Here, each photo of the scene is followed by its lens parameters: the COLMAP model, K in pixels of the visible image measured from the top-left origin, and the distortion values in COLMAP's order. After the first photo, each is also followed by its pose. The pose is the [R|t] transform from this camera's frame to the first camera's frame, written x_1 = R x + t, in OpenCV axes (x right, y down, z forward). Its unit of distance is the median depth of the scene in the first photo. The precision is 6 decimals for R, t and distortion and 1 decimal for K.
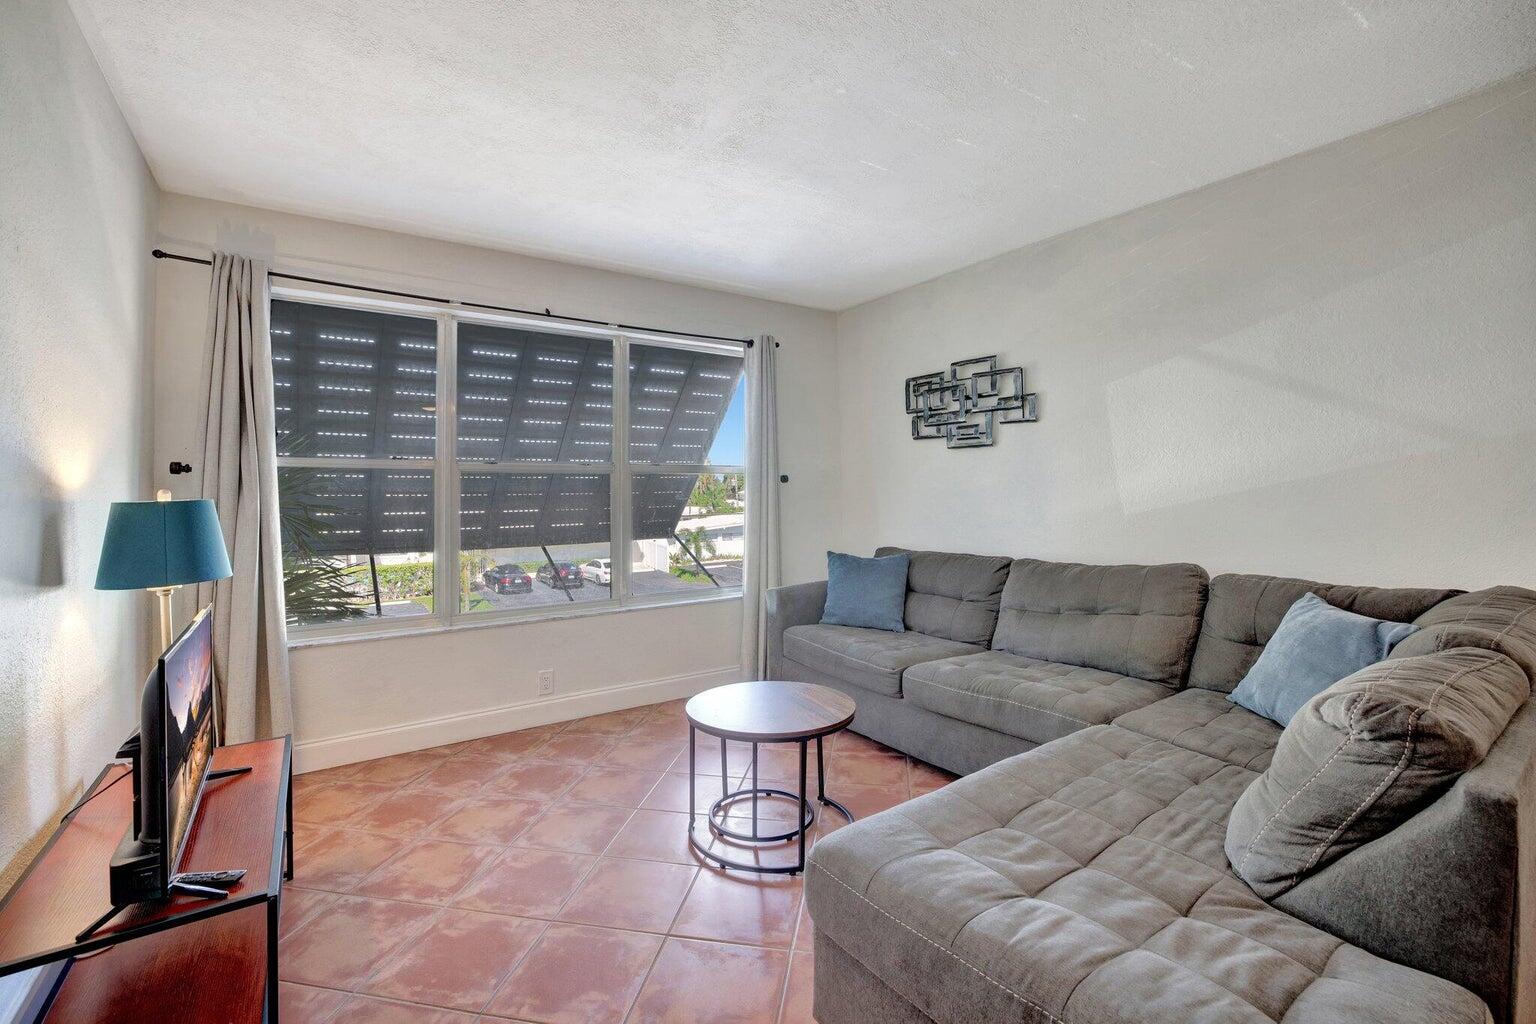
lens RADIAL K [[664.3, 0, 740.6], [0, 664.3, 494.1], [0, 0, 1]] dist [-0.047402, 0.013482]
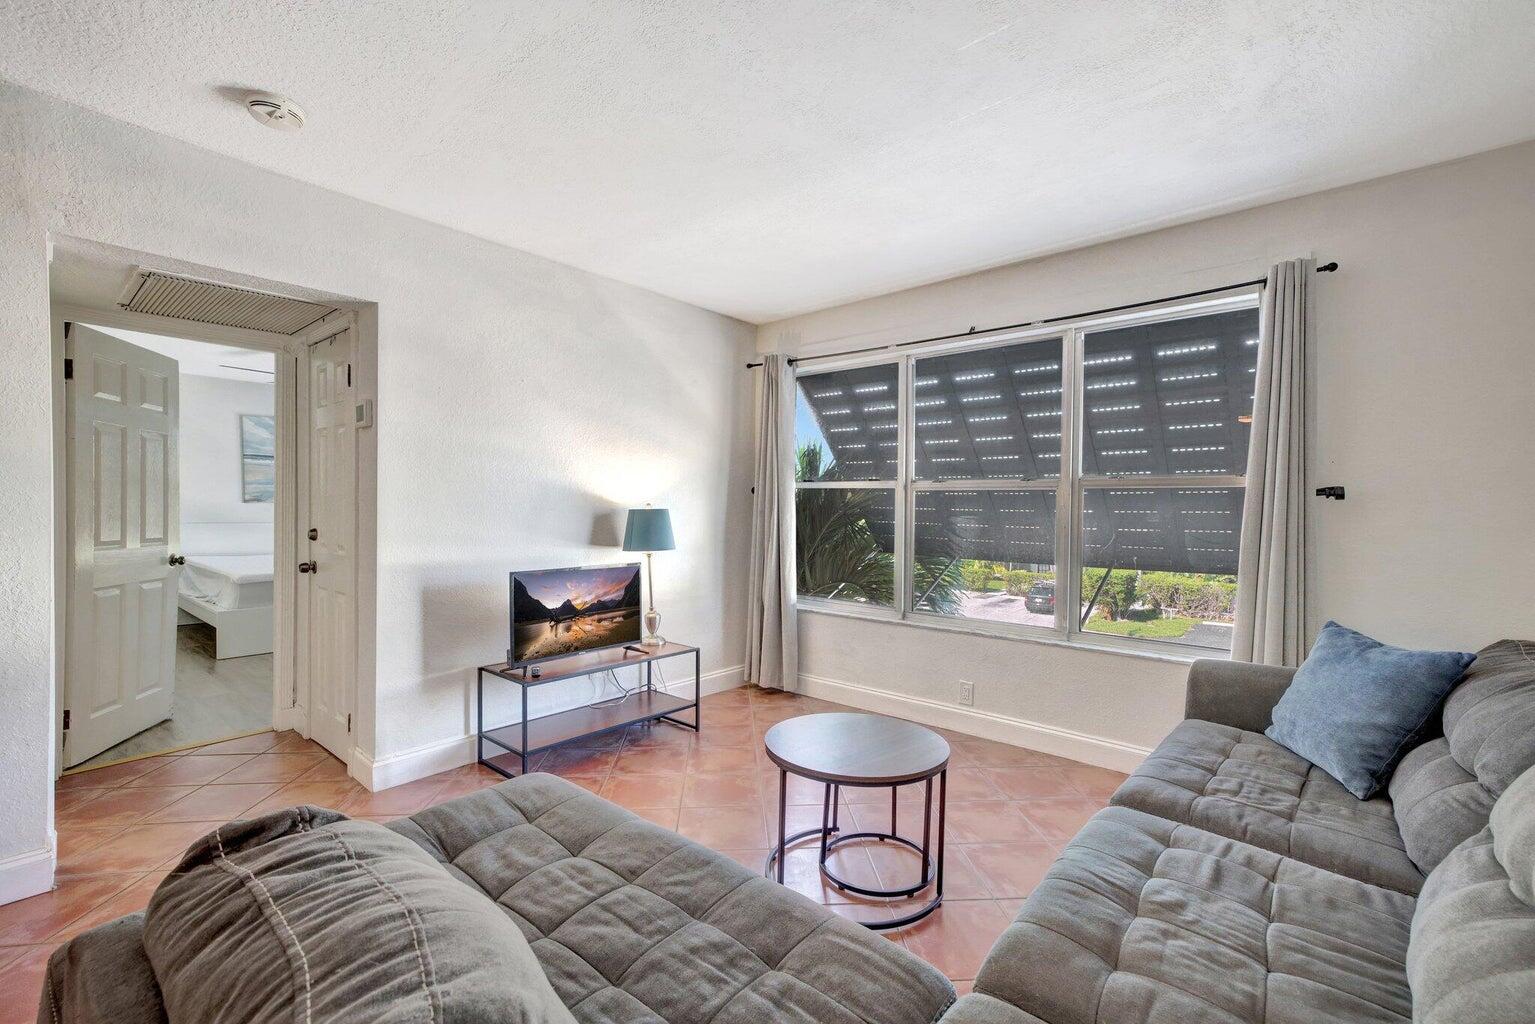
lens RADIAL K [[664.6, 0, 766.3], [0, 664.6, 522.5], [0, 0, 1]] dist [-0.012099, 0.019368]
pose [[0.273437, 0.033841, -0.961294, 0.506775], [-0.016075, 0.999402, 0.030610, -0.005882], [0.961756, 0.007082, 0.273817, 0.347986]]
